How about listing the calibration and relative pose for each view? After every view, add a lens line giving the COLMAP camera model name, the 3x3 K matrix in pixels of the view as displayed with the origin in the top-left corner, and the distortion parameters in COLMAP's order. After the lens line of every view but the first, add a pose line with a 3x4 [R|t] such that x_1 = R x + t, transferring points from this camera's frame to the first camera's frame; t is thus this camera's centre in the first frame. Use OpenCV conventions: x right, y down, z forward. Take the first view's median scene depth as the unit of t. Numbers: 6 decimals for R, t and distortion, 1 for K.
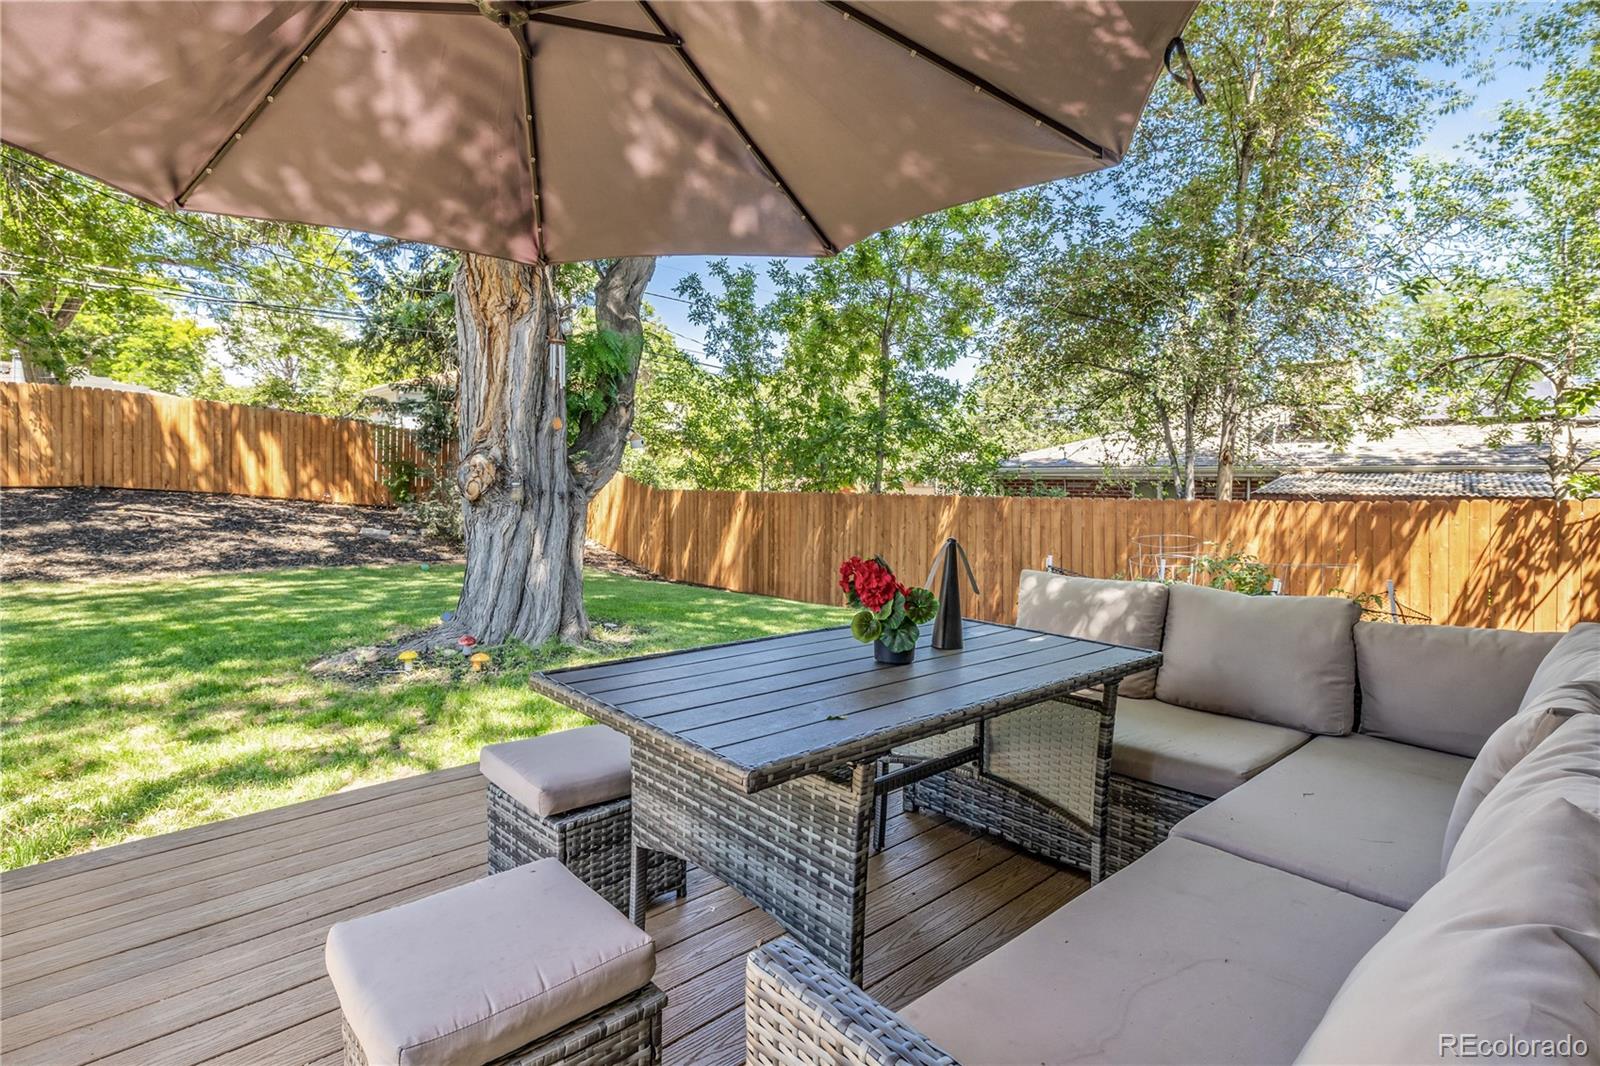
lens RADIAL K [[774.8, 0, 801.7], [0, 774.8, 479.6], [0, 0, 1]] dist [0.002283, 0.000331]
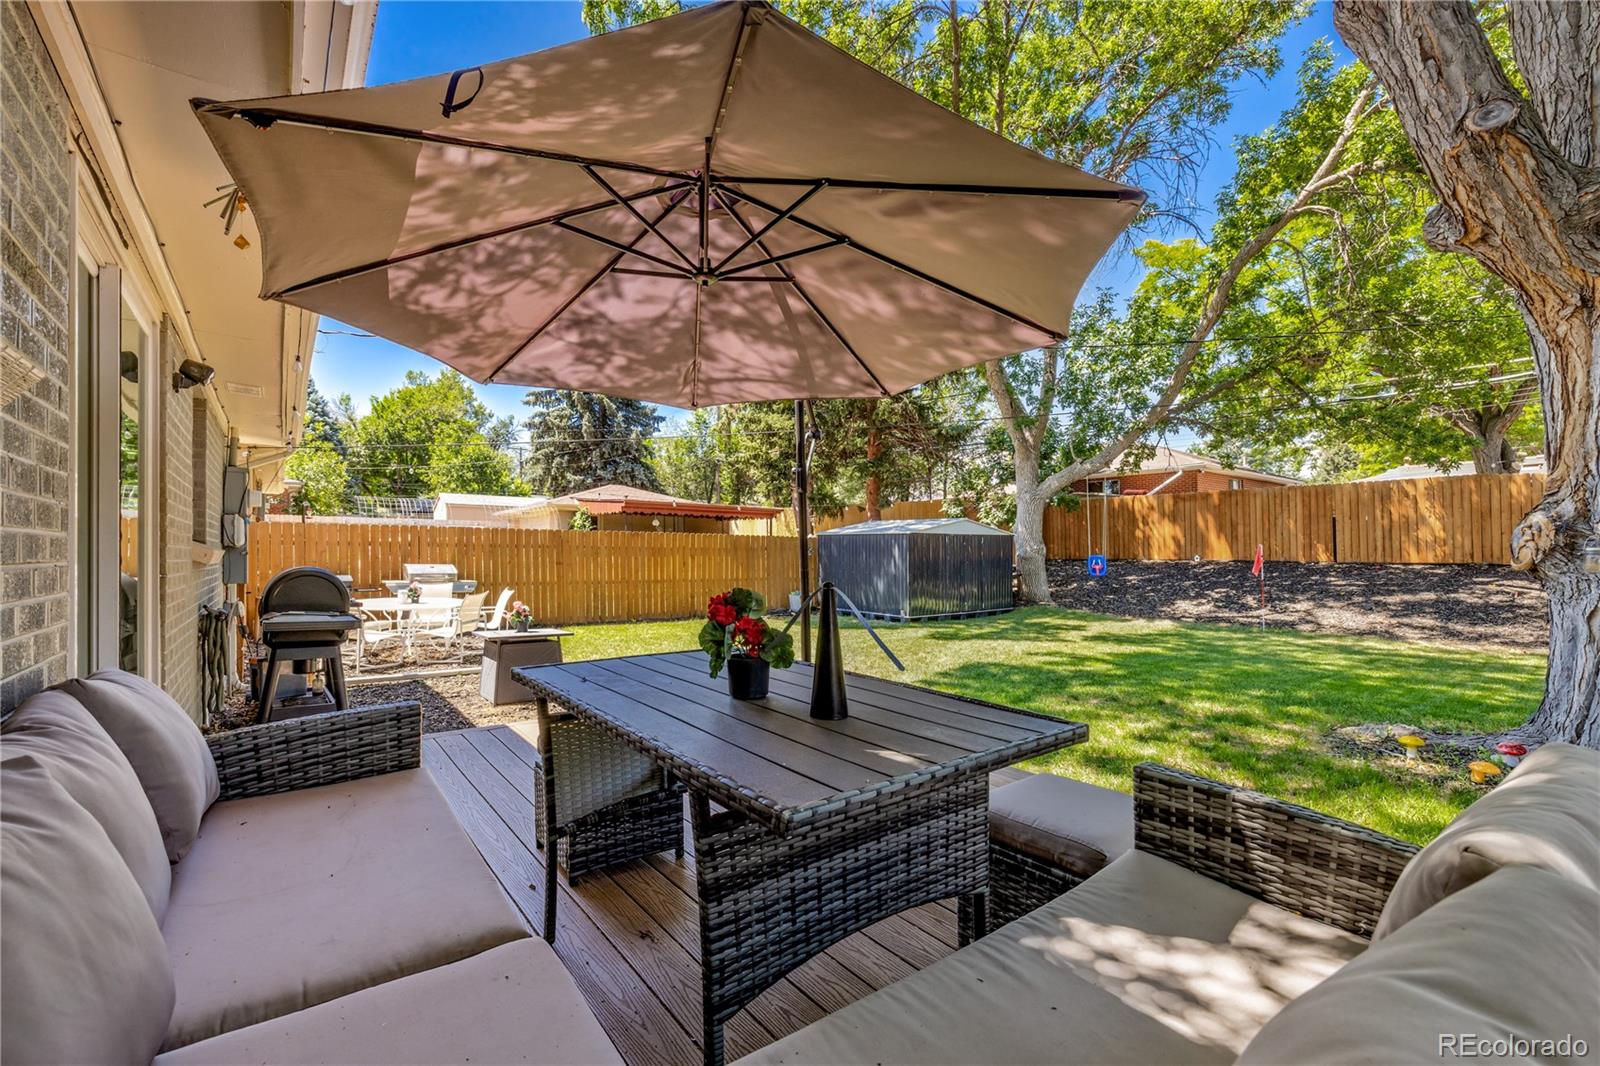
lens RADIAL K [[656.5, 0, 801.8], [0, 656.5, 552.5], [0, 0, 1]] dist [-0.000462, -0.000026]
pose [[-0.039608, -0.010980, -0.999155, 0.093812], [-0.000392, 0.999940, -0.010973, 0.005499], [0.999215, -0.000043, -0.039610, 0.104679]]
